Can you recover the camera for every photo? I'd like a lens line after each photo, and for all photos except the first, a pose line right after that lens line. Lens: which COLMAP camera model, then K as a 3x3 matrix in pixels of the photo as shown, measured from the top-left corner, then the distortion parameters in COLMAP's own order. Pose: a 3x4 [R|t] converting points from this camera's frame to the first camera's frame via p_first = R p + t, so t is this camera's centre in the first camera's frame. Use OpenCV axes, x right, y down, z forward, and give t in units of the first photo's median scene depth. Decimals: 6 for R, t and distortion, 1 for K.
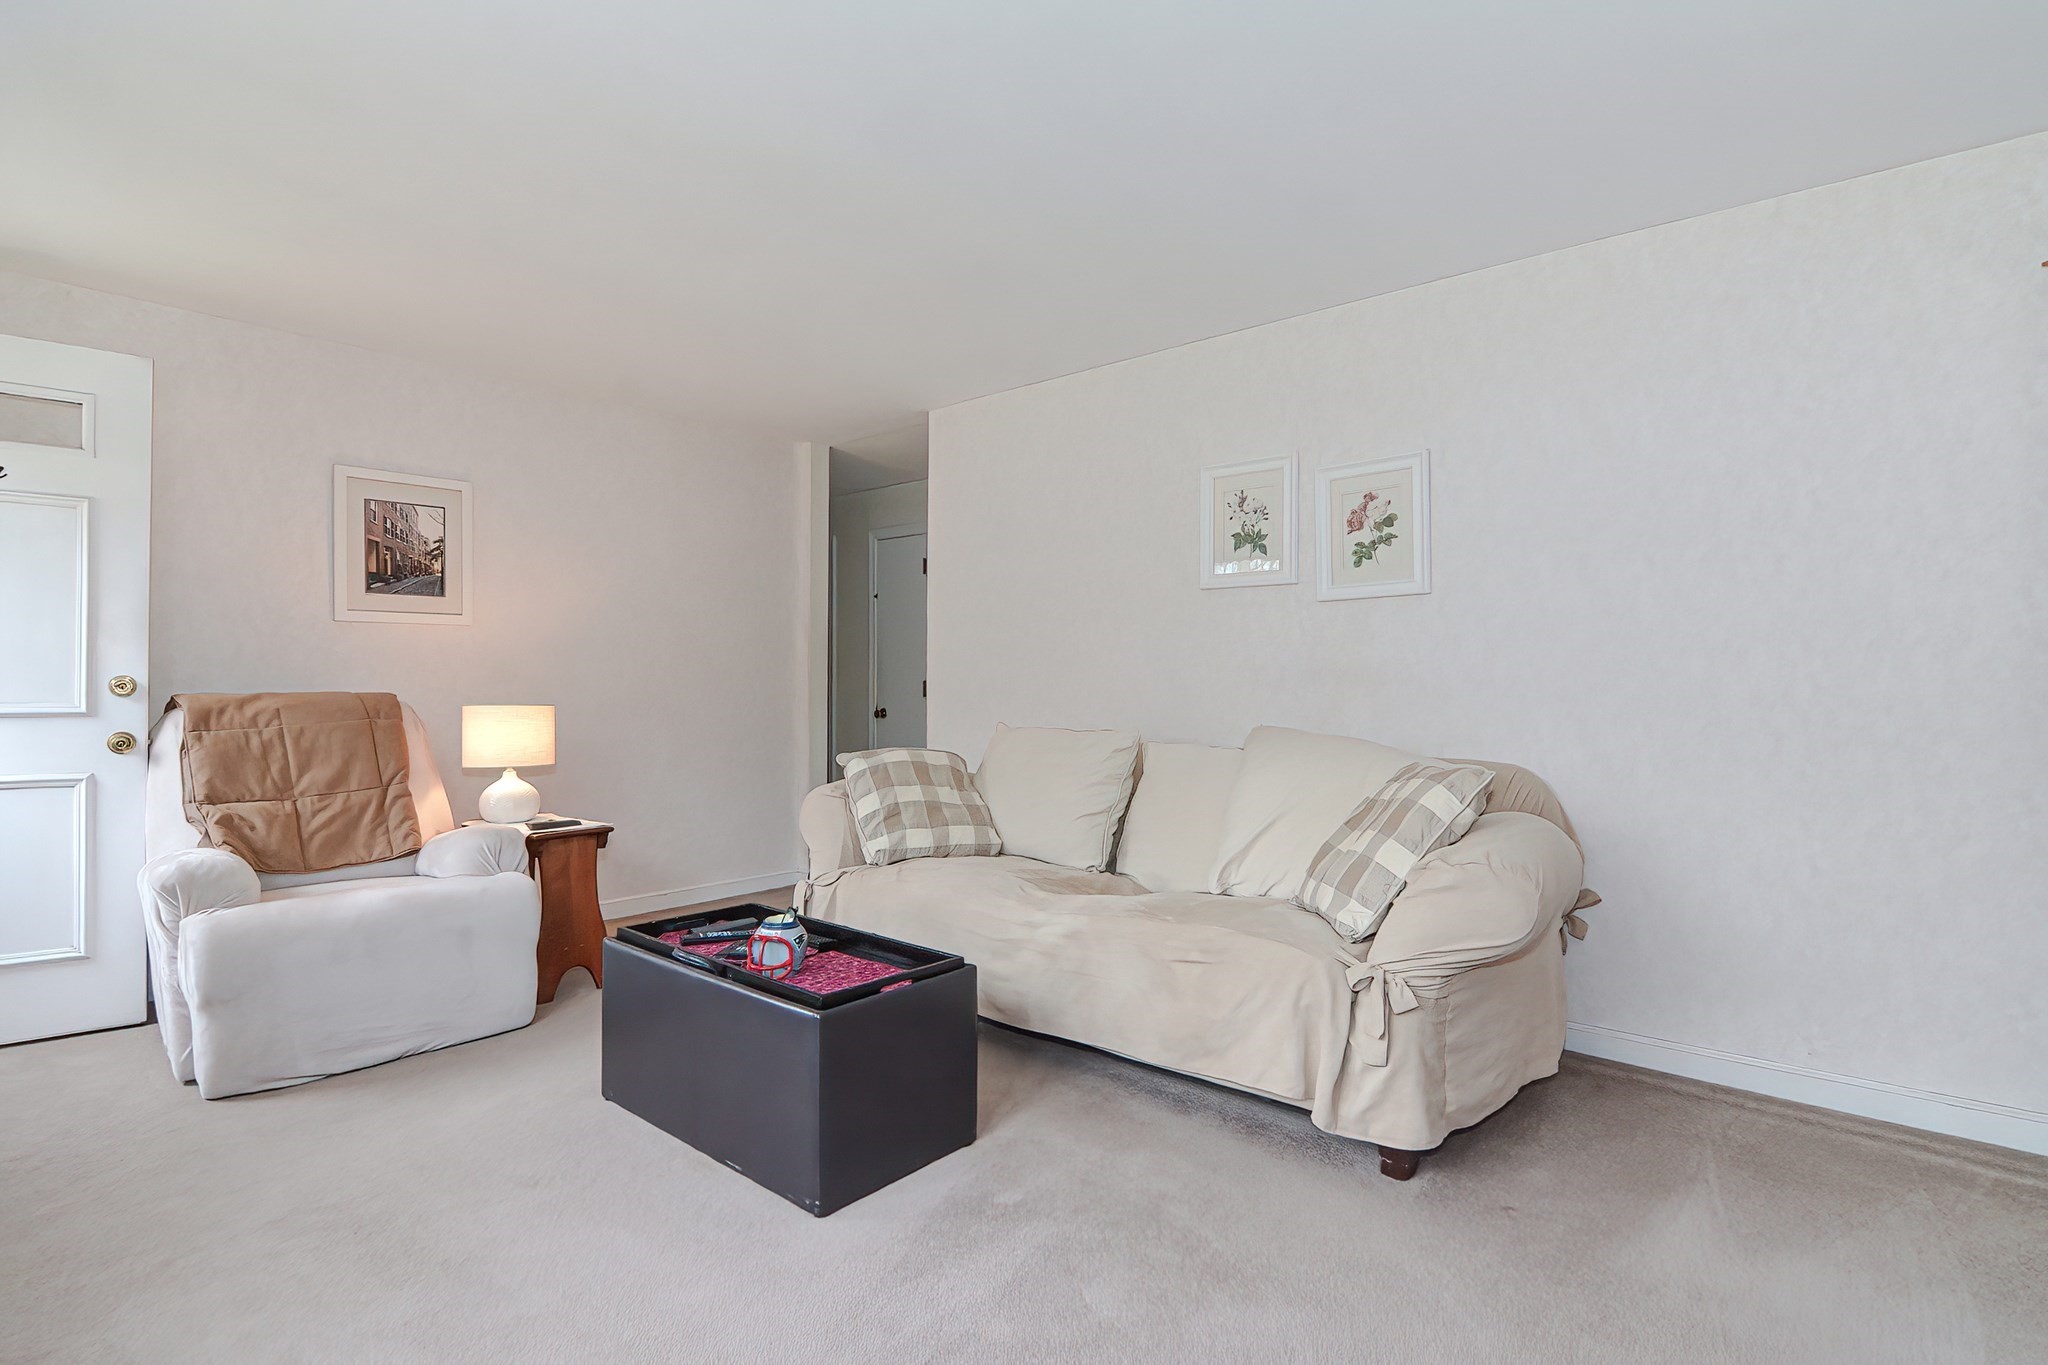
lens RADIAL K [[992.1, 0, 1020.4], [0, 992.1, 683.1], [0, 0, 1]] dist [-0.004807, -0.008957]
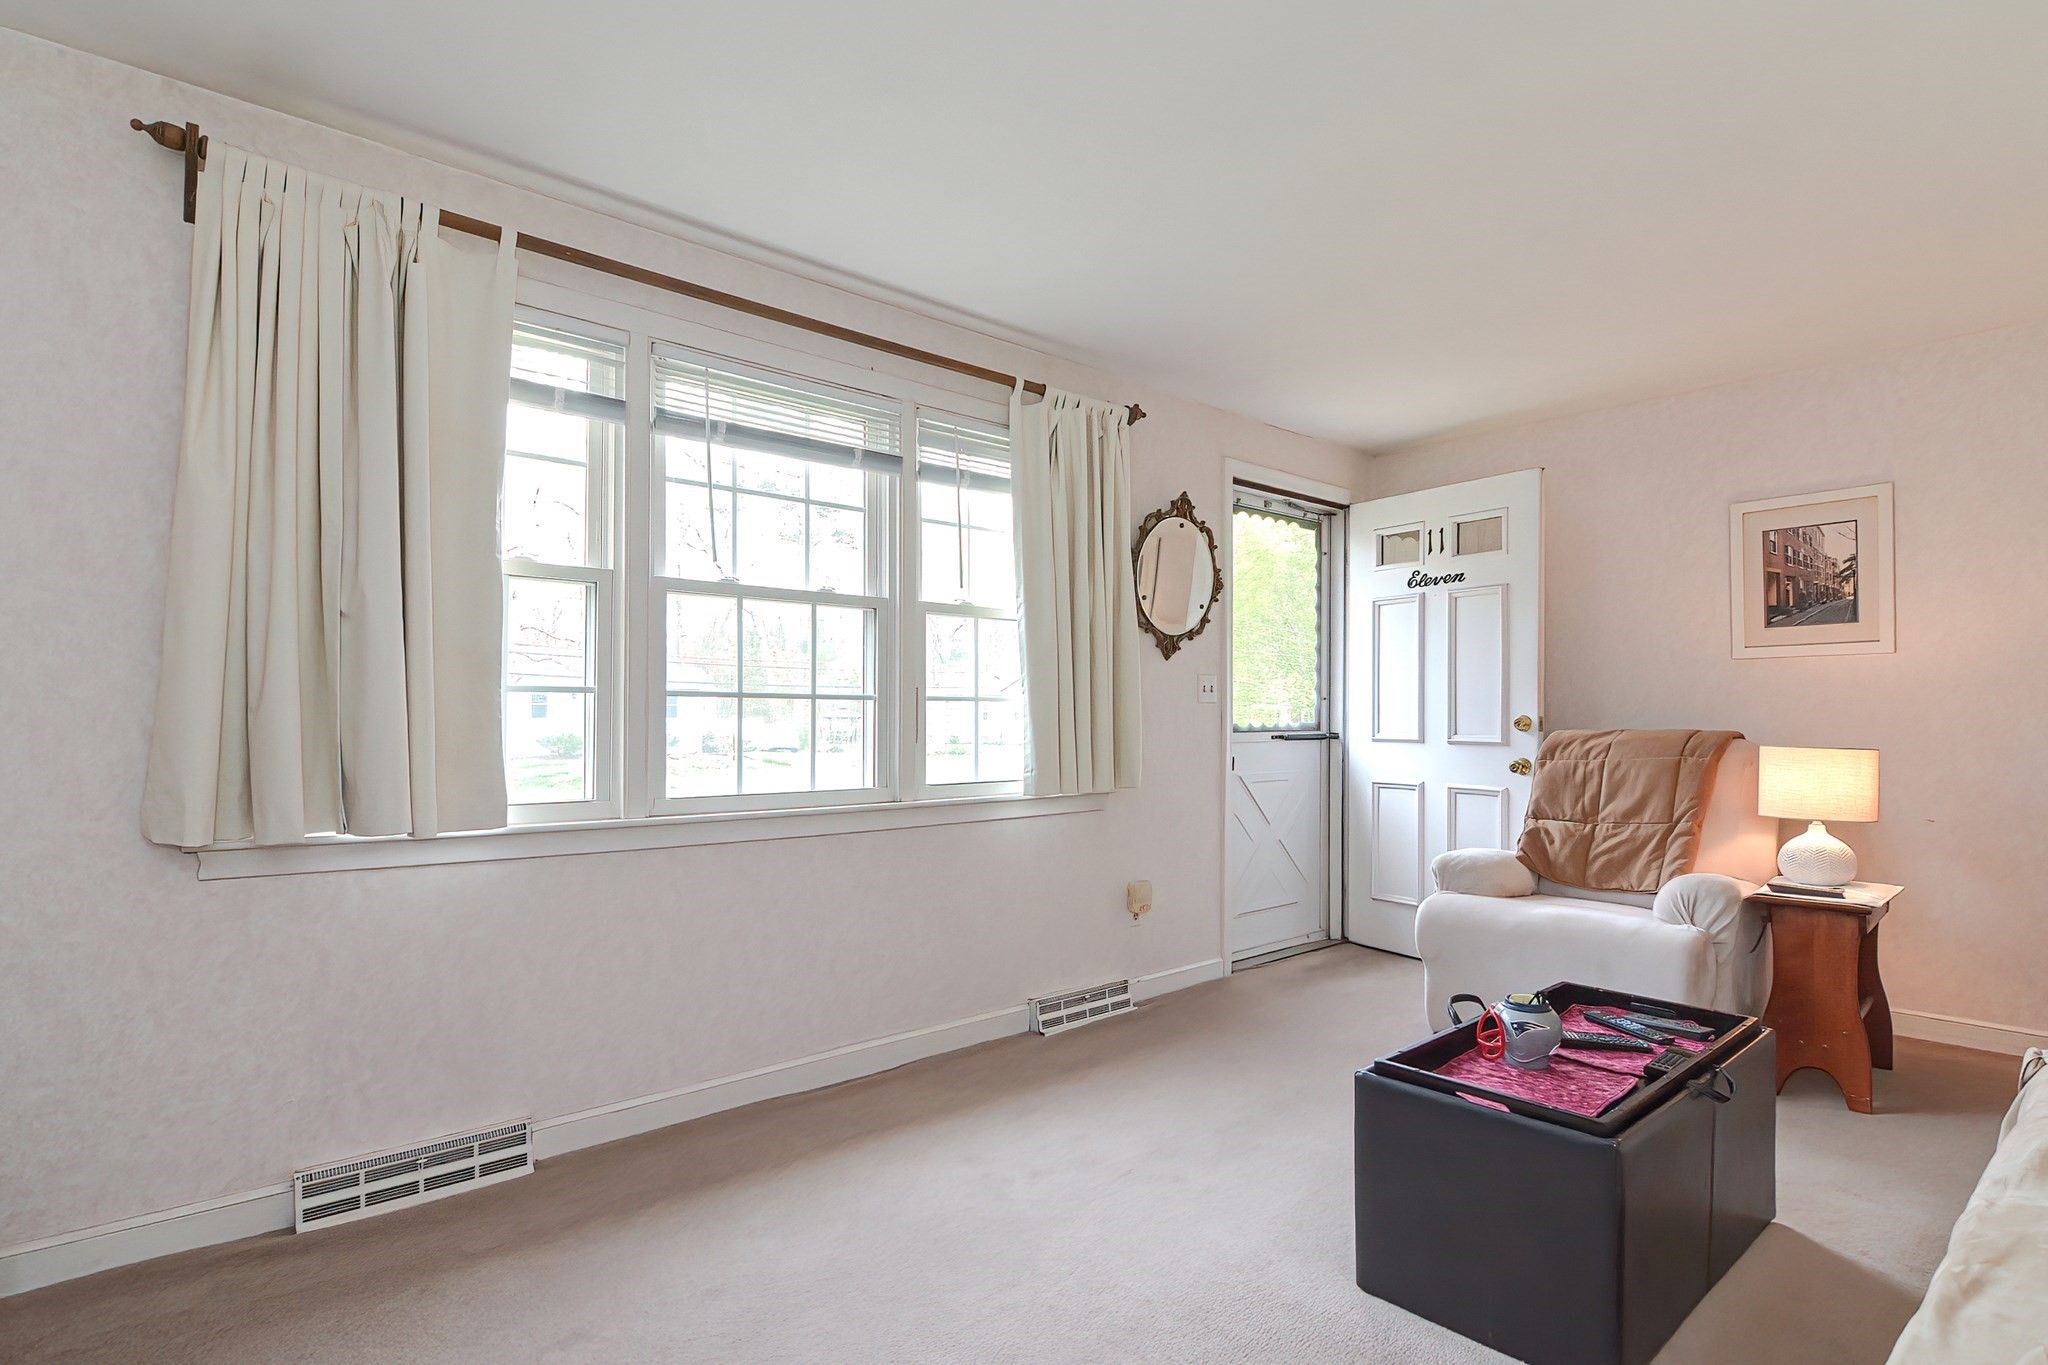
lens RADIAL K [[992.1, 0, 1015.2], [0, 992.1, 705.9], [0, 0, 1]] dist [-0.004807, -0.008957]
pose [[-0.107718, -0.017333, -0.994030, 0.437981], [-0.003377, 0.999849, -0.017069, 0.004364], [0.994176, 0.001518, -0.107761, 0.438991]]
